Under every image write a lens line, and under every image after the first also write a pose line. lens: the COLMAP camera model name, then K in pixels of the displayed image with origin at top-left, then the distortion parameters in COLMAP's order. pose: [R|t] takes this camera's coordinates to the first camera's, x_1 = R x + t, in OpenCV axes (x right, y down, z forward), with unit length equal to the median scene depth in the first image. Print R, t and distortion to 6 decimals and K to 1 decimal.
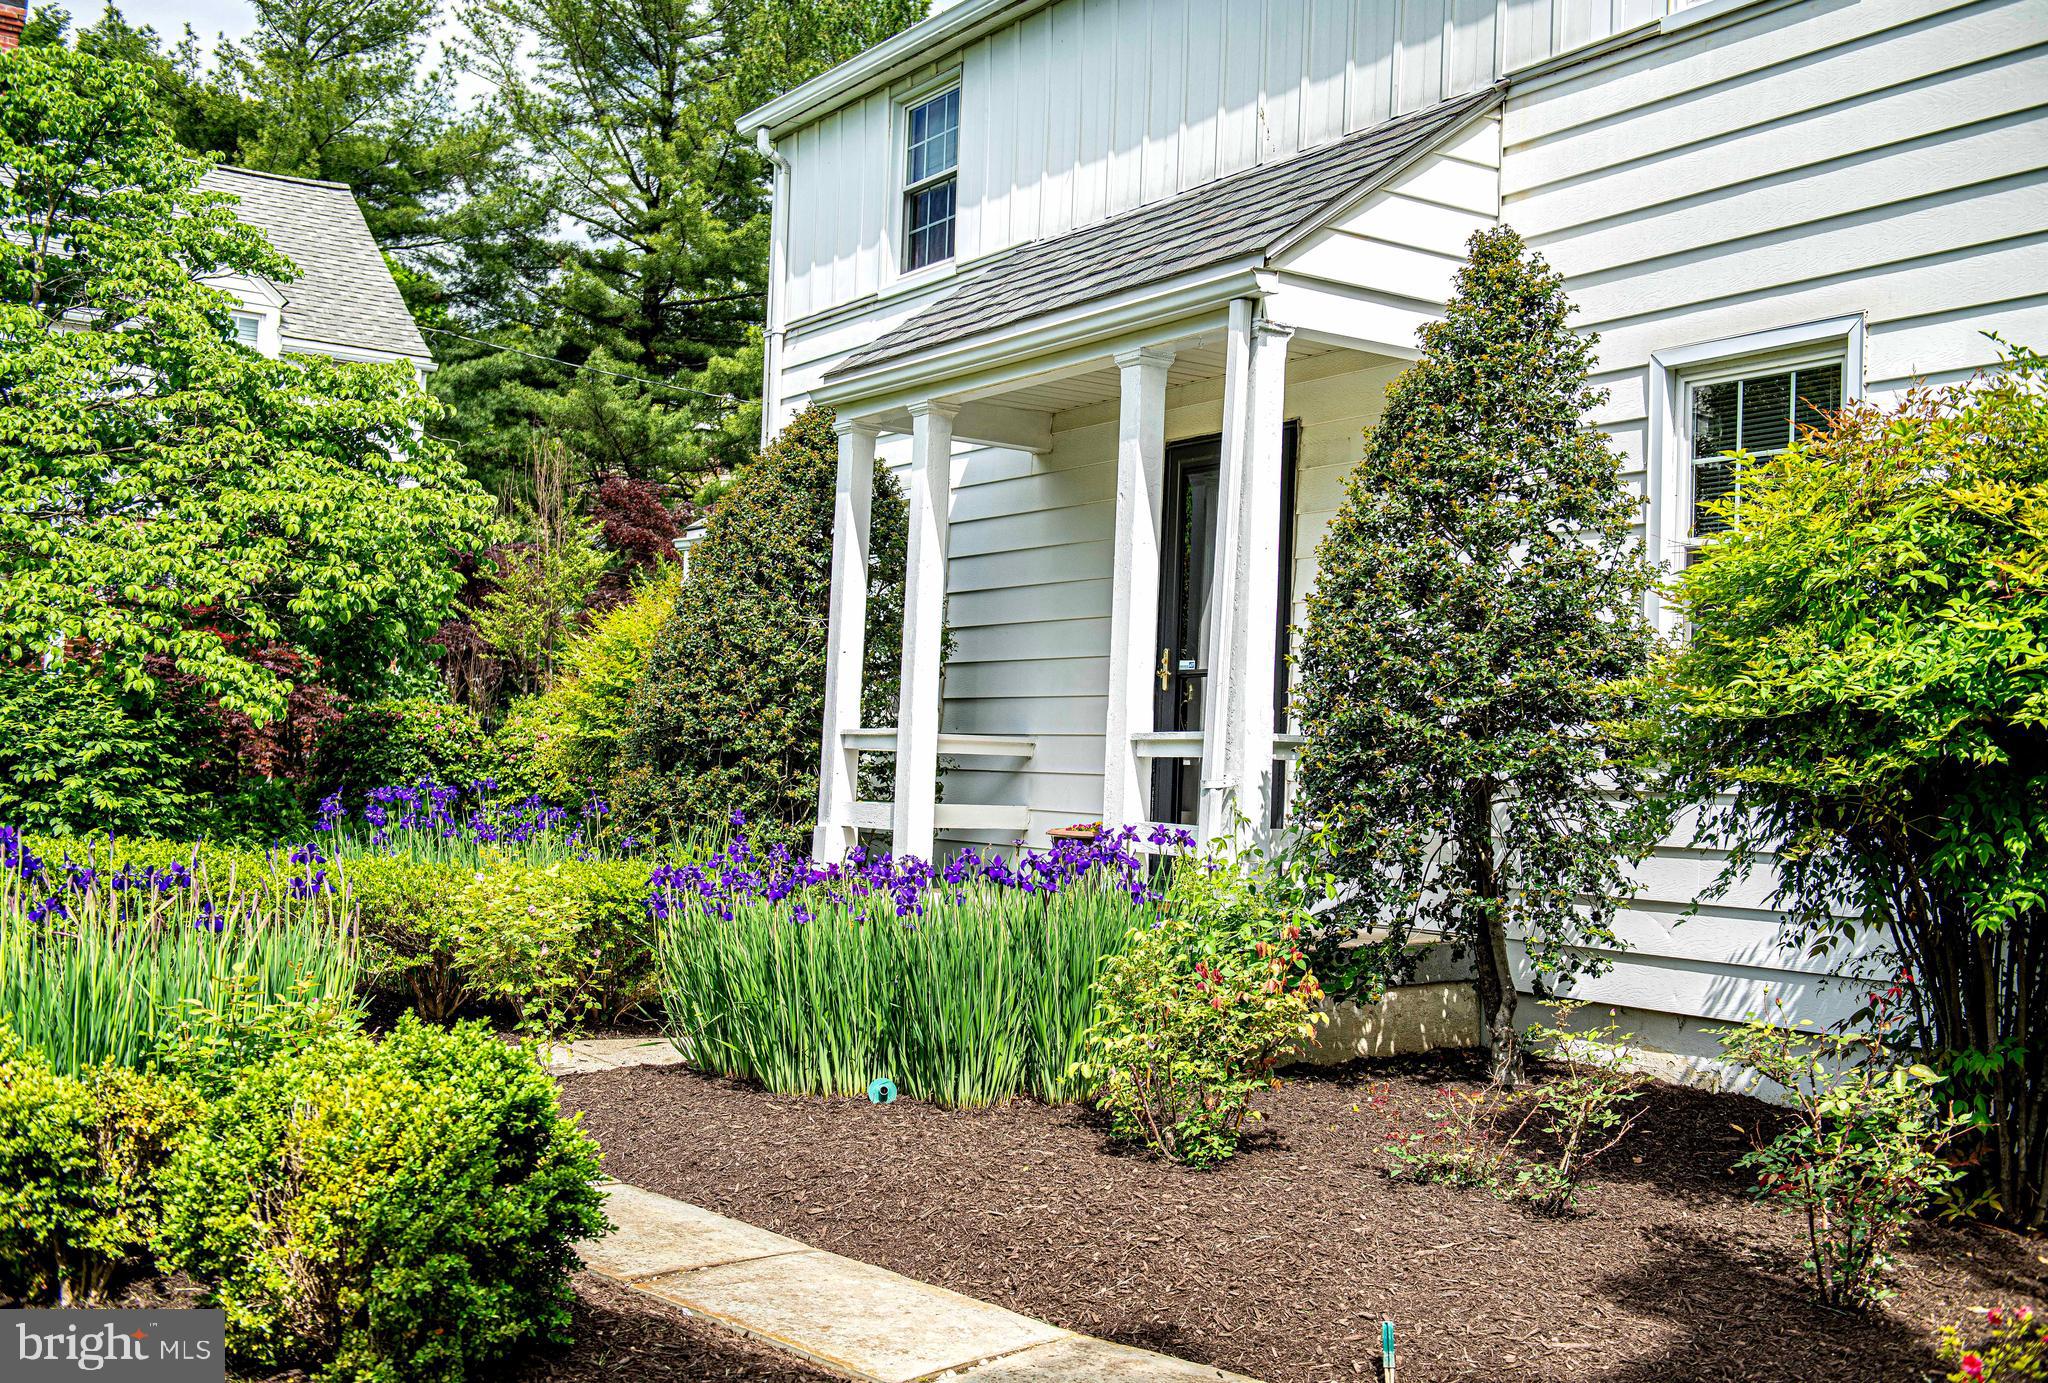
lens RADIAL K [[2090.8, 0, 1024.0], [0, 2090.8, 691.5], [0, 0, 1]] dist [0.055975, -0.000187]
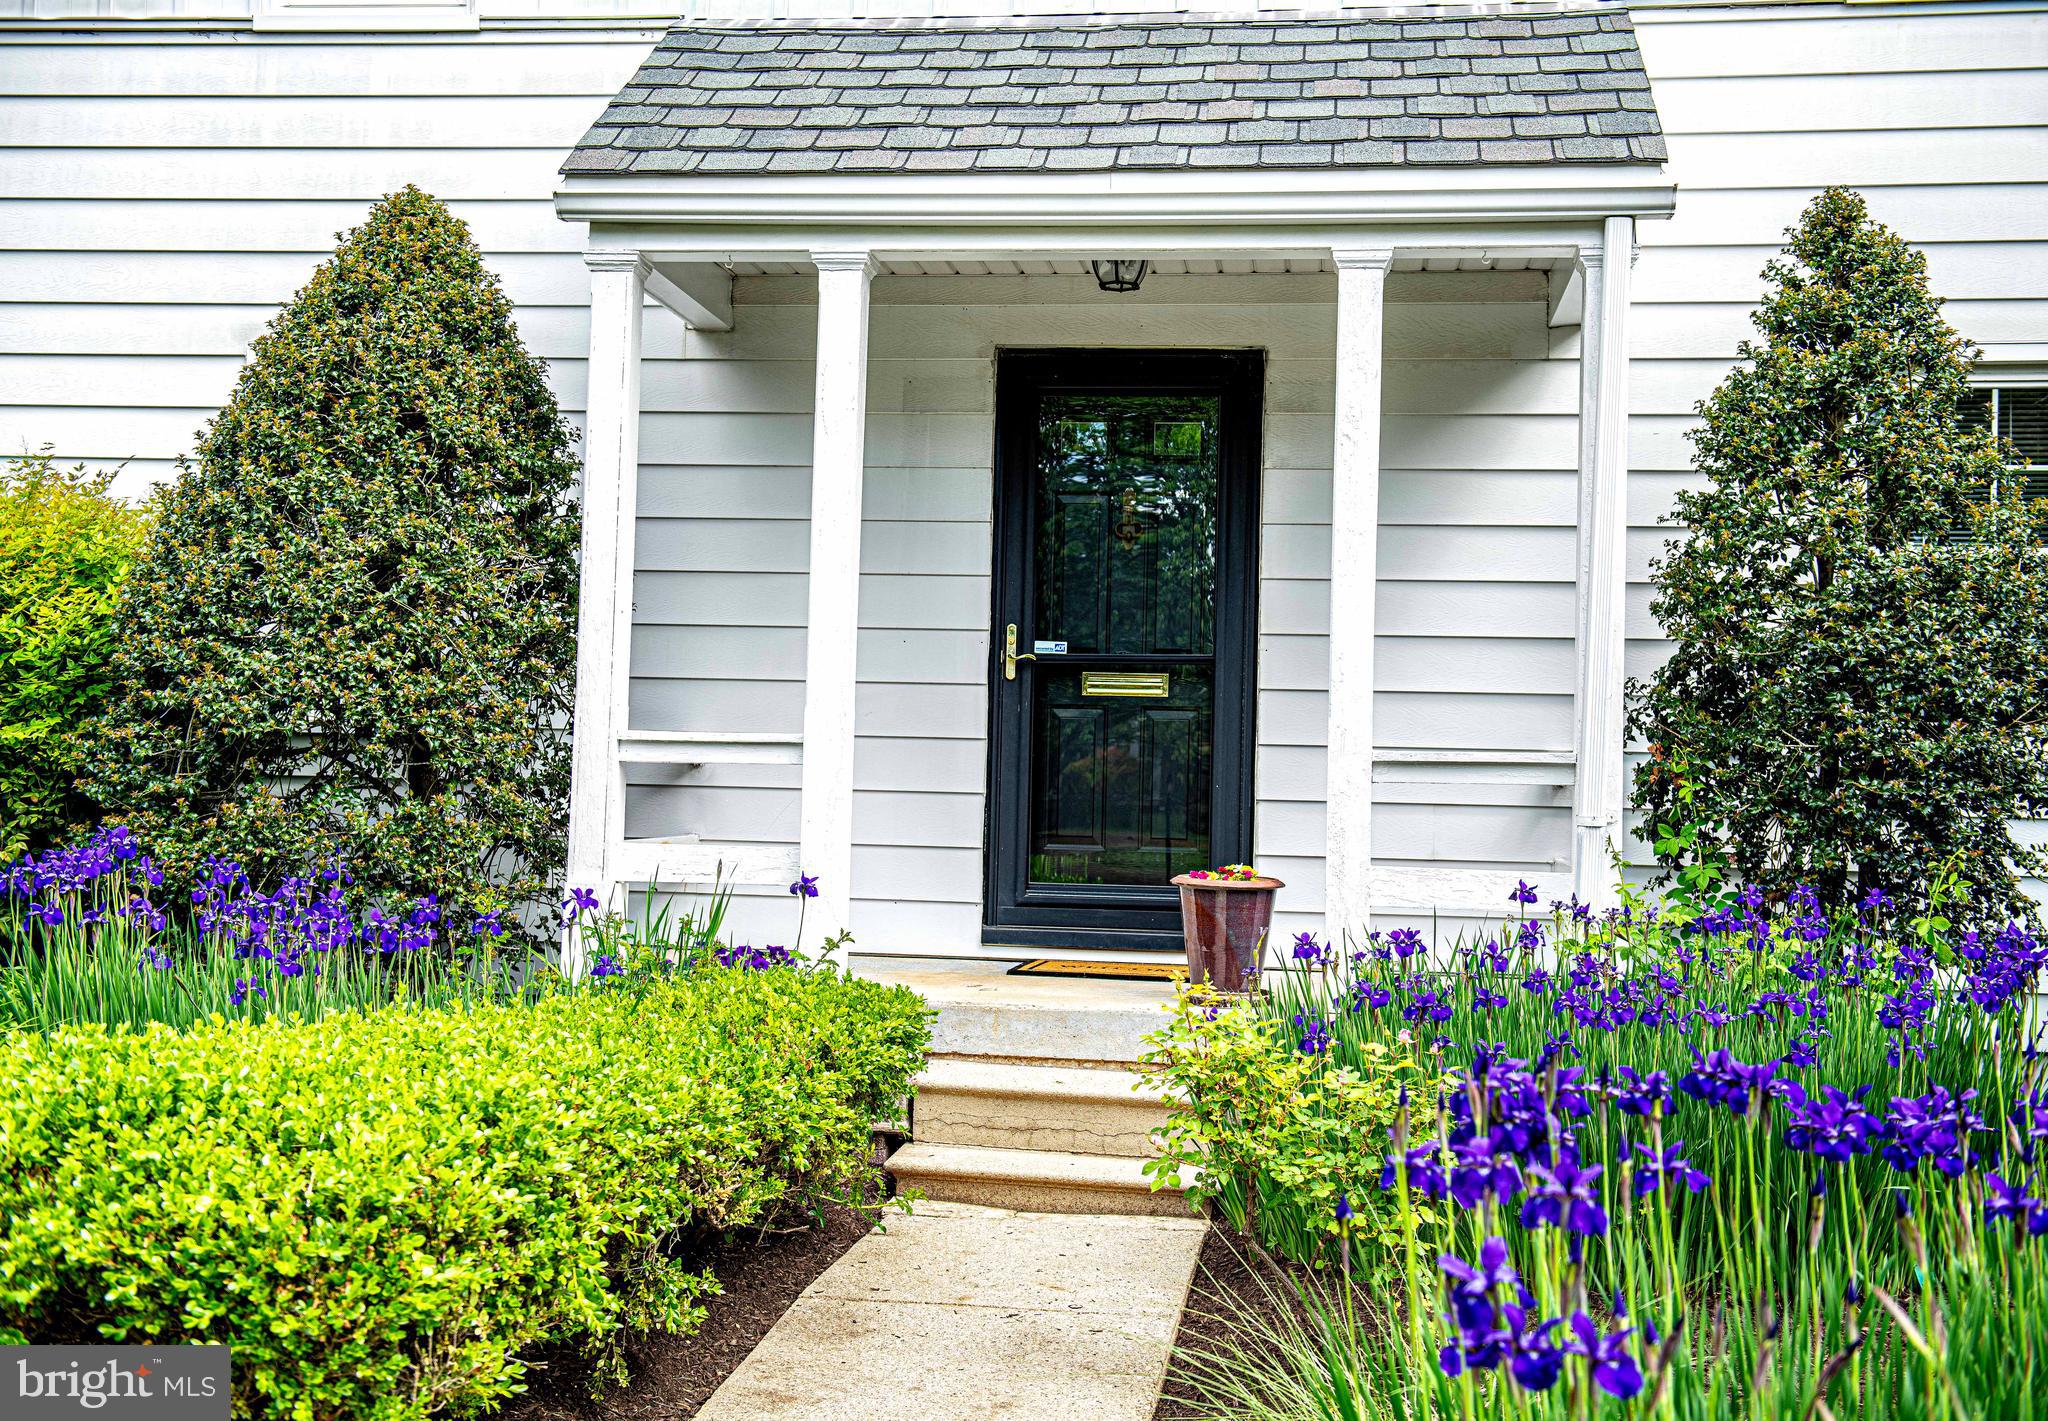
lens RADIAL K [[2343.2, 0, 1024.0], [0, 2343.2, 710.5], [0, 0, 1]] dist [0.070169, 0.010526]
pose [[0.660198, 0.000631, 0.751092, -0.541945], [-0.029981, 0.999225, 0.025513, -0.010628], [-0.750493, -0.039362, 0.659705, 0.422875]]
